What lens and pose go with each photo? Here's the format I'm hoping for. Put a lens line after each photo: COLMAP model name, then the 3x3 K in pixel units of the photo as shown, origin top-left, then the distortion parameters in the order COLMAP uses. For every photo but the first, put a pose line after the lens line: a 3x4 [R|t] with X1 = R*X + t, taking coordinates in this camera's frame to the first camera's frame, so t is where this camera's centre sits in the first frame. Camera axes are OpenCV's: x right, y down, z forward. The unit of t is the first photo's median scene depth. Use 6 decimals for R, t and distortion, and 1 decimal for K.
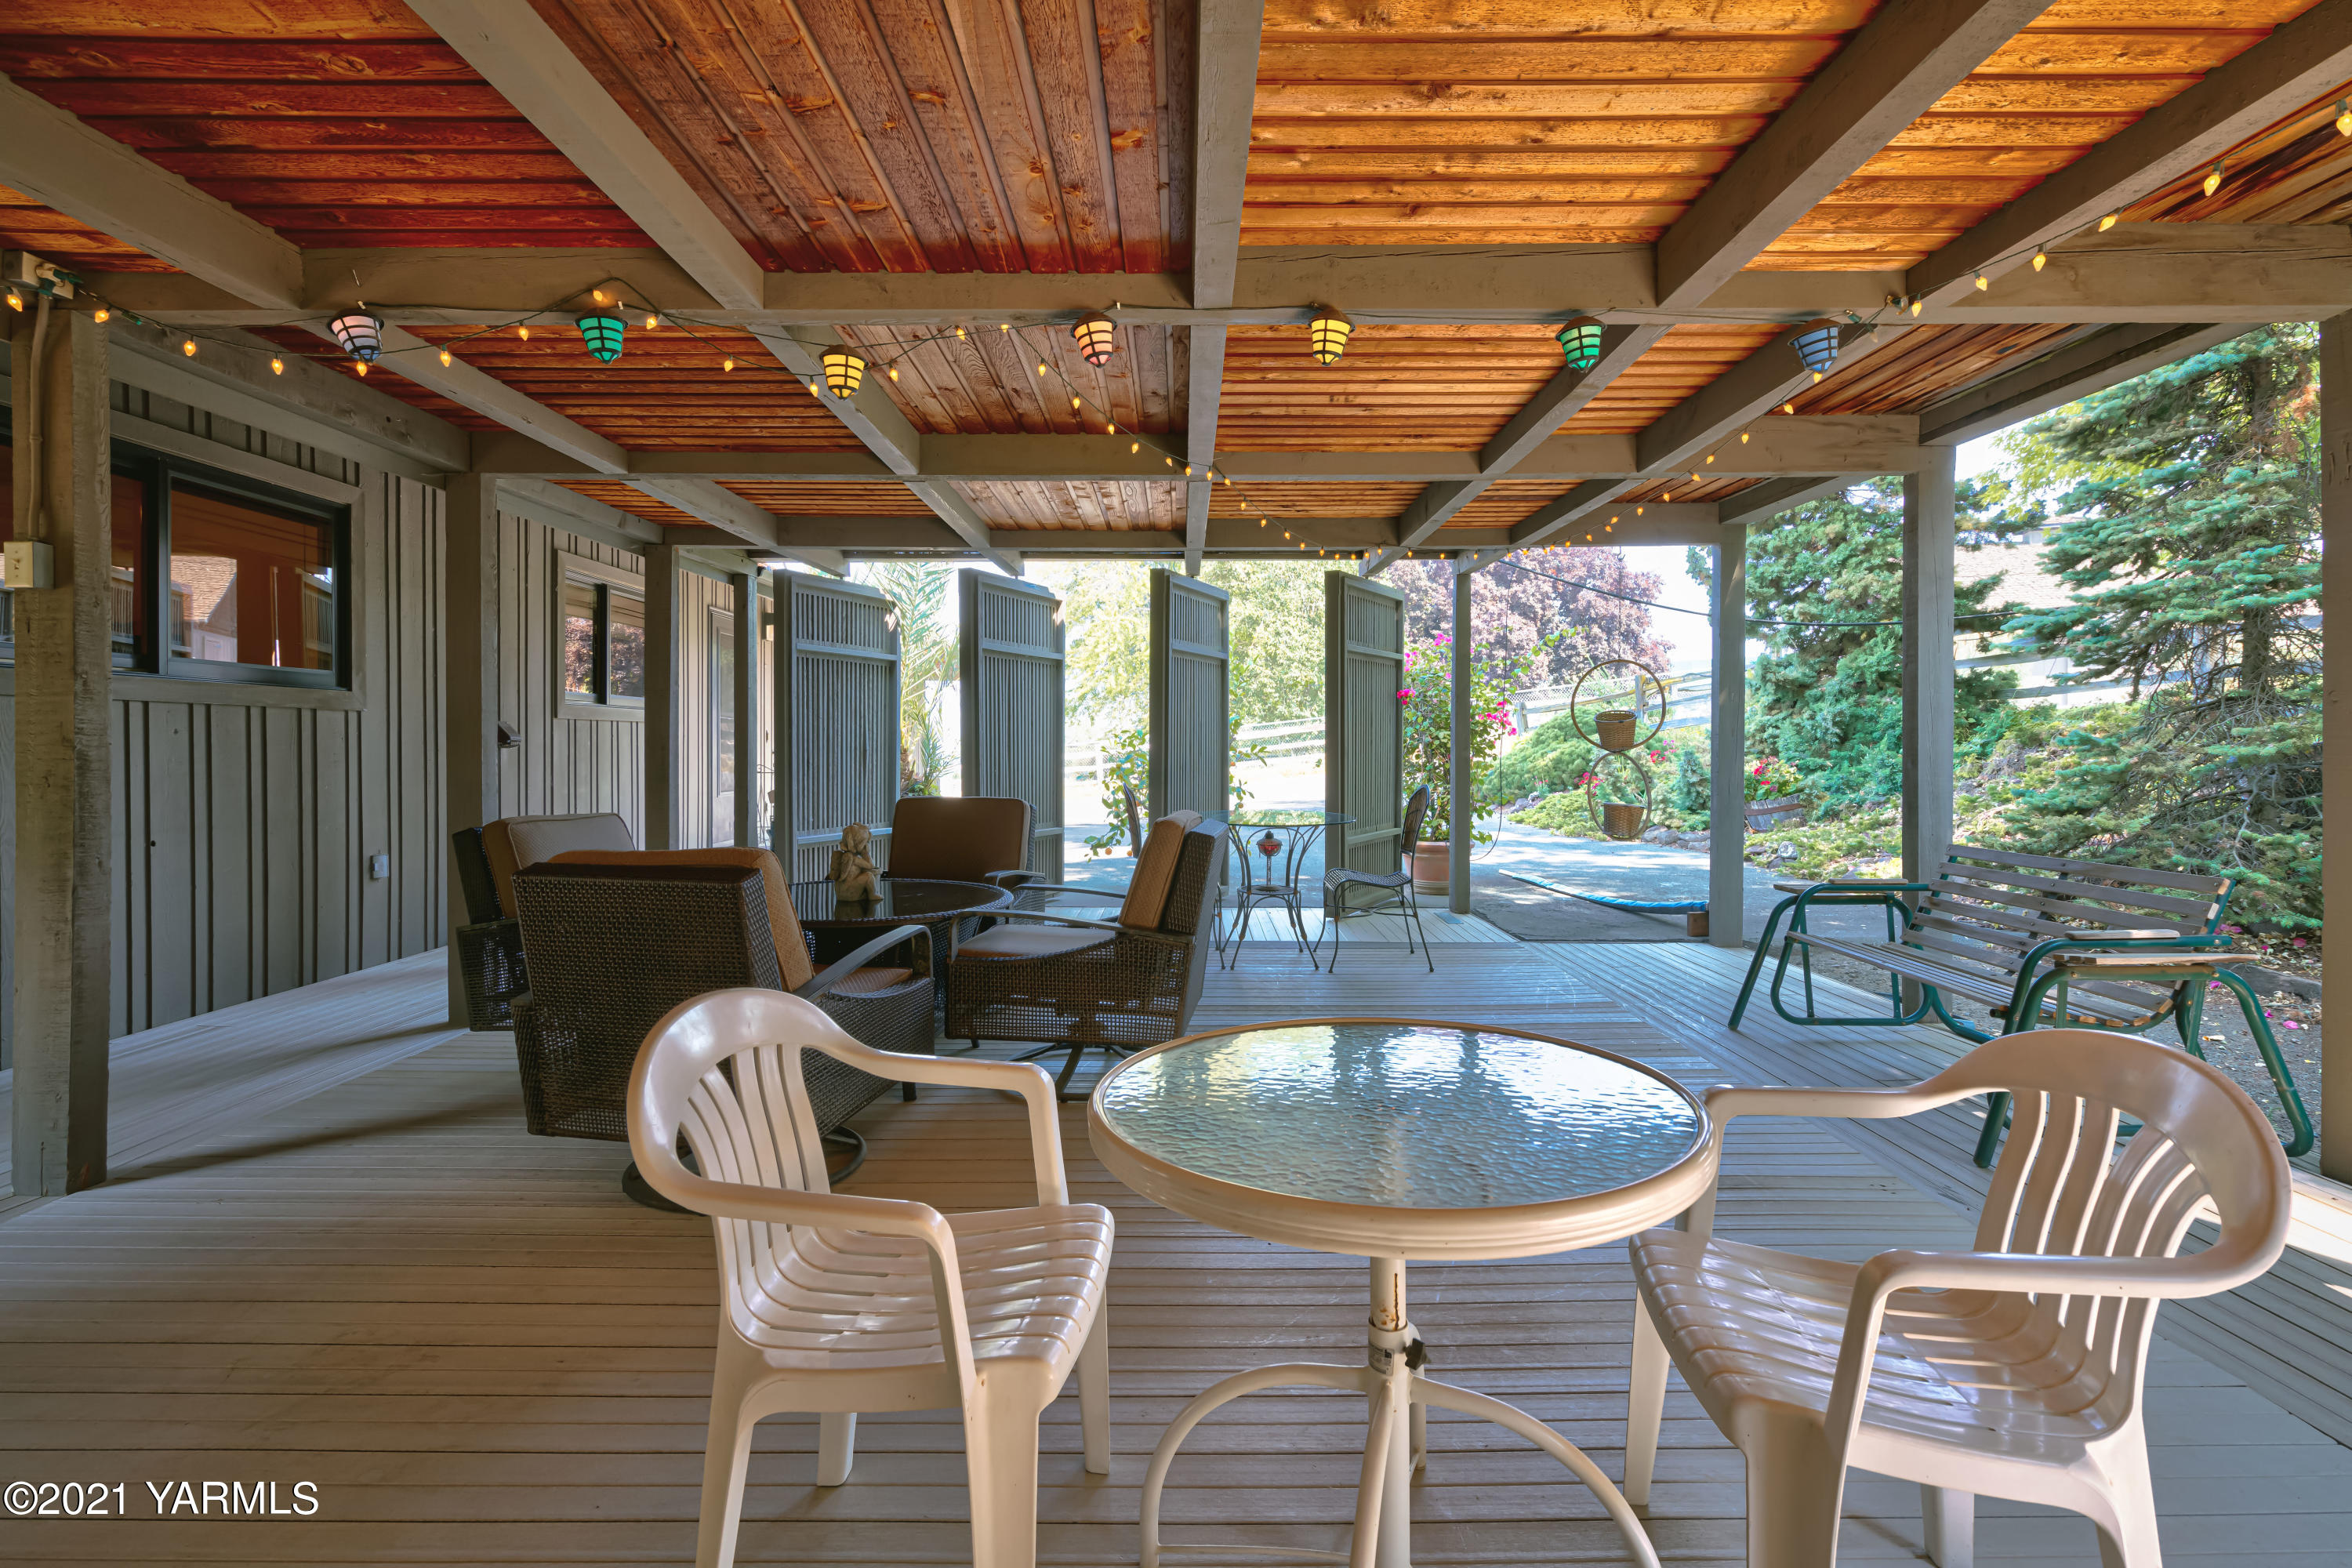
lens RADIAL K [[1061.6, 0, 1177.1], [0, 1061.6, 755.6], [0, 0, 1]] dist [-0.000159, 0.000034]
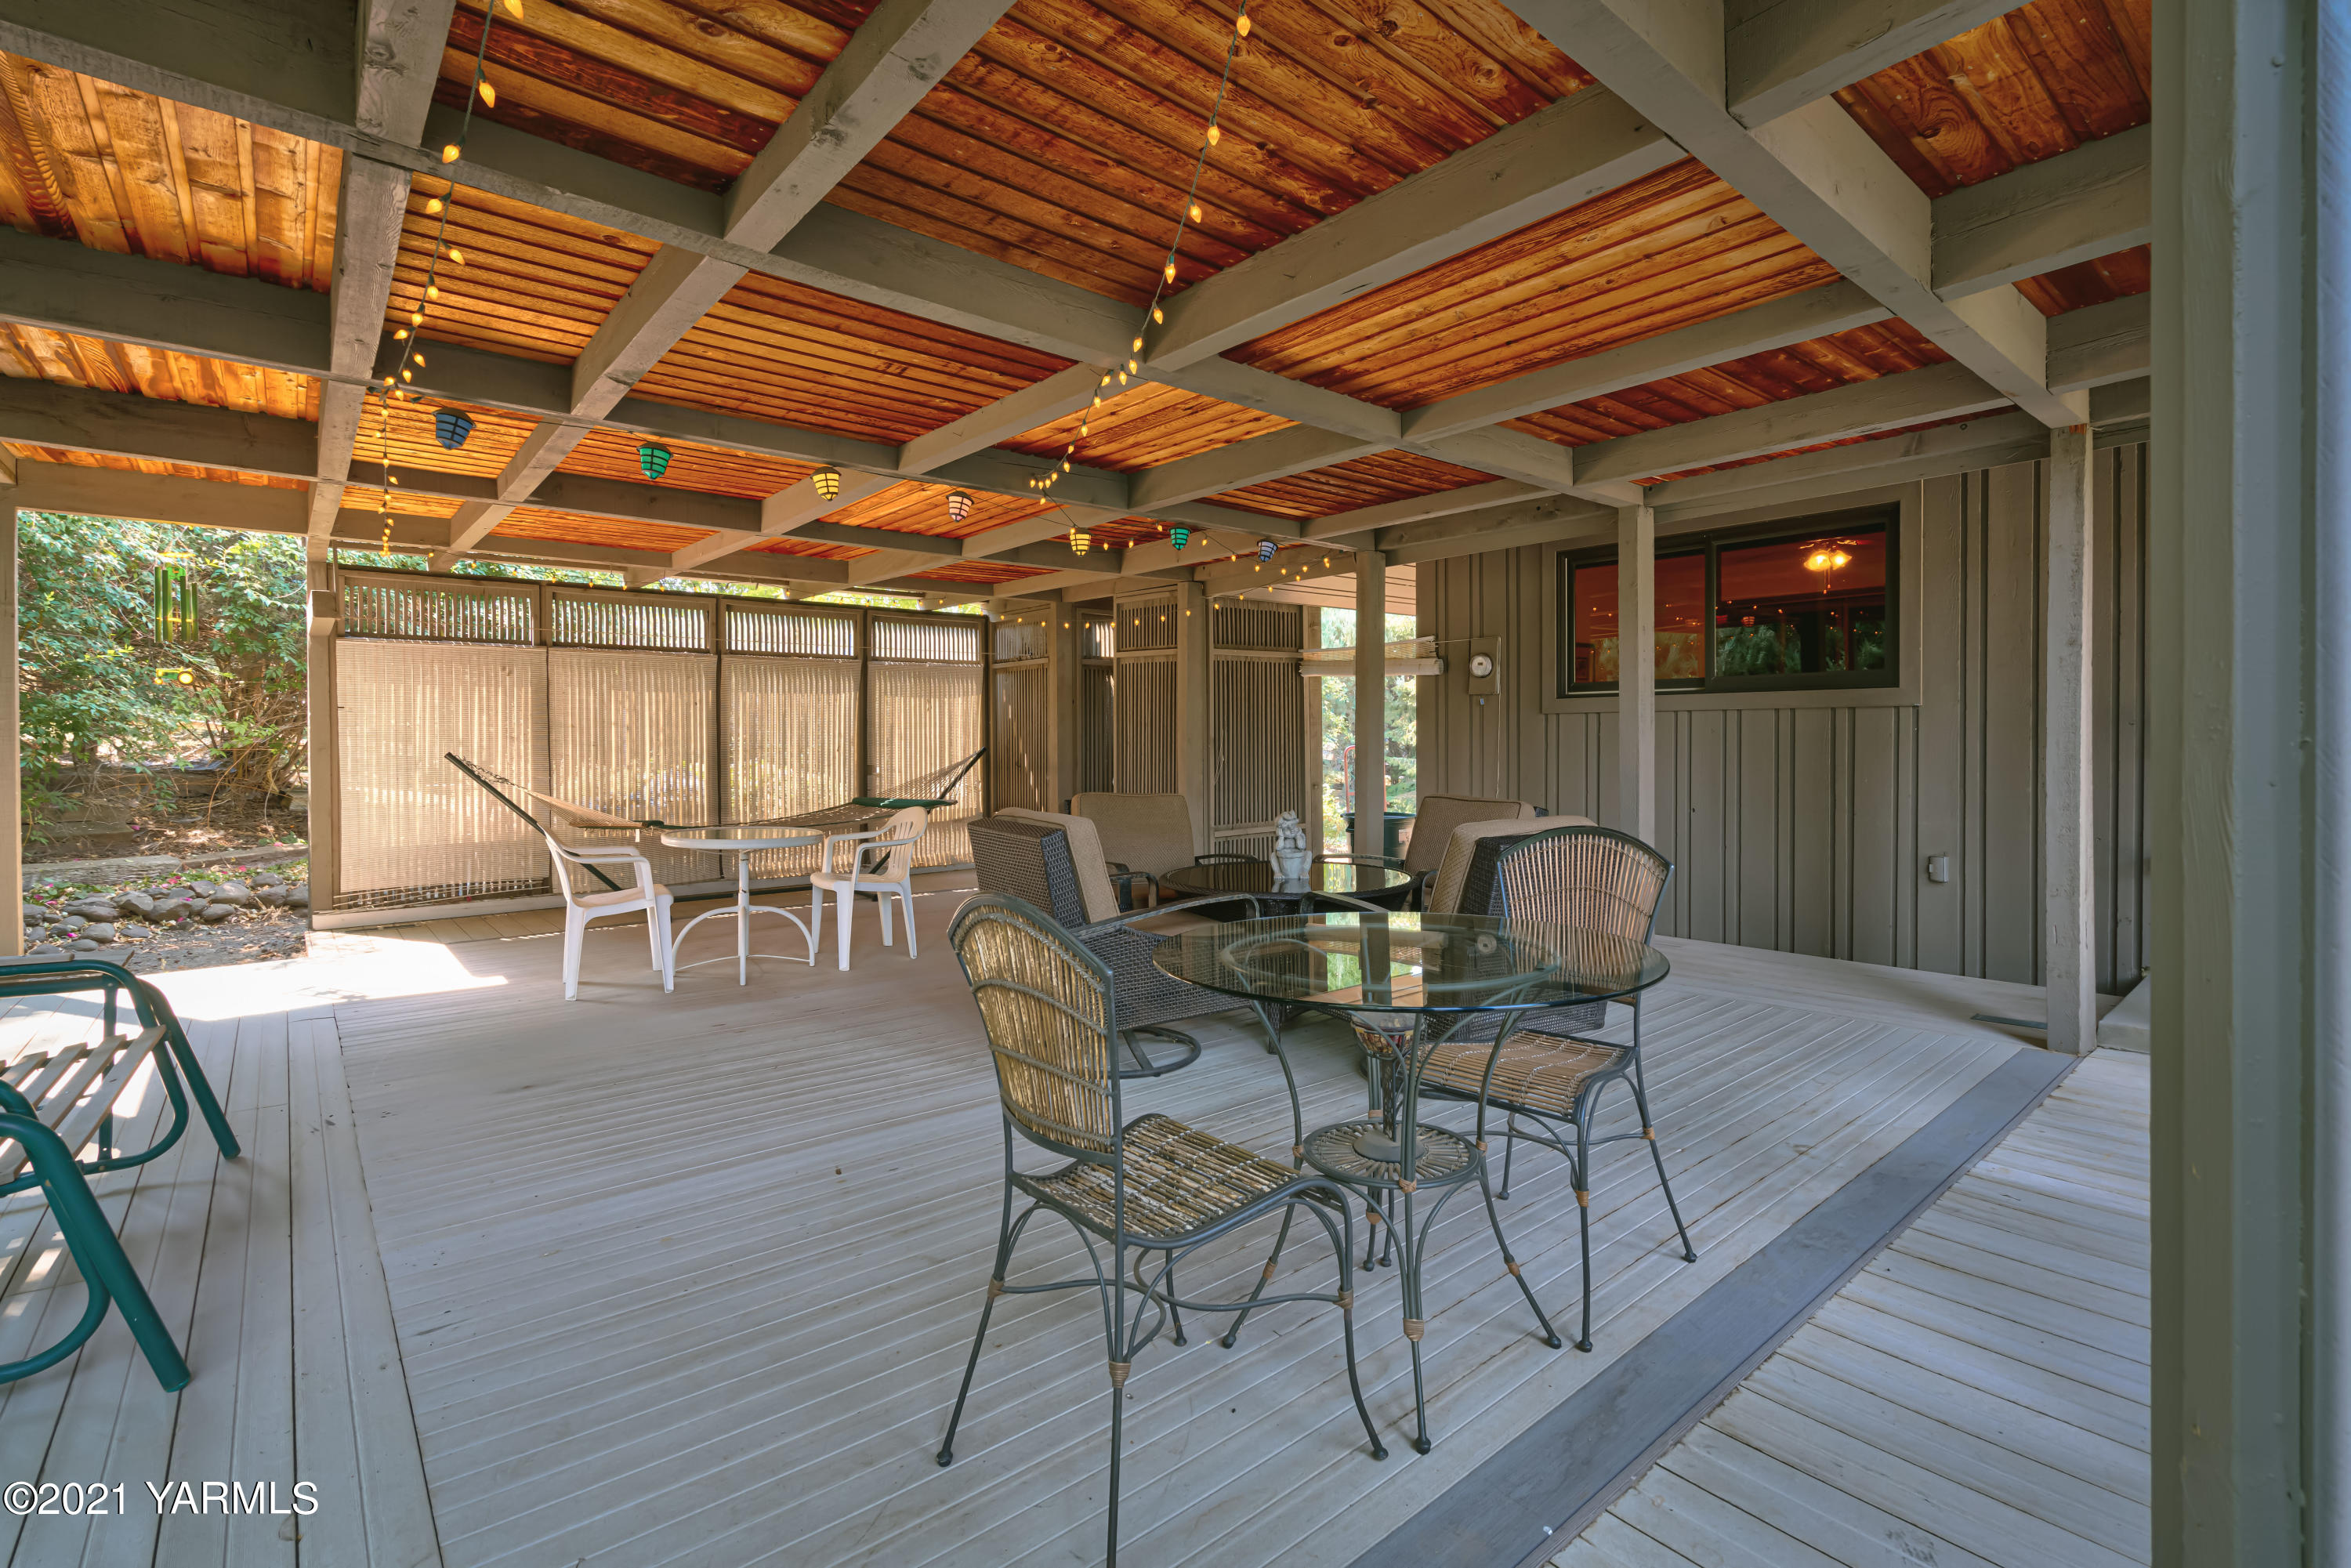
lens RADIAL K [[1061.1, 0, 1176.6], [0, 1061.1, 755.6], [0, 0, 1]] dist [-0.000159, 0.000034]
pose [[-0.763146, 0.006518, -0.646194, 0.403707], [-0.007892, 0.999781, 0.019405, -0.010783], [0.646178, 0.019908, -0.762927, 1.335759]]
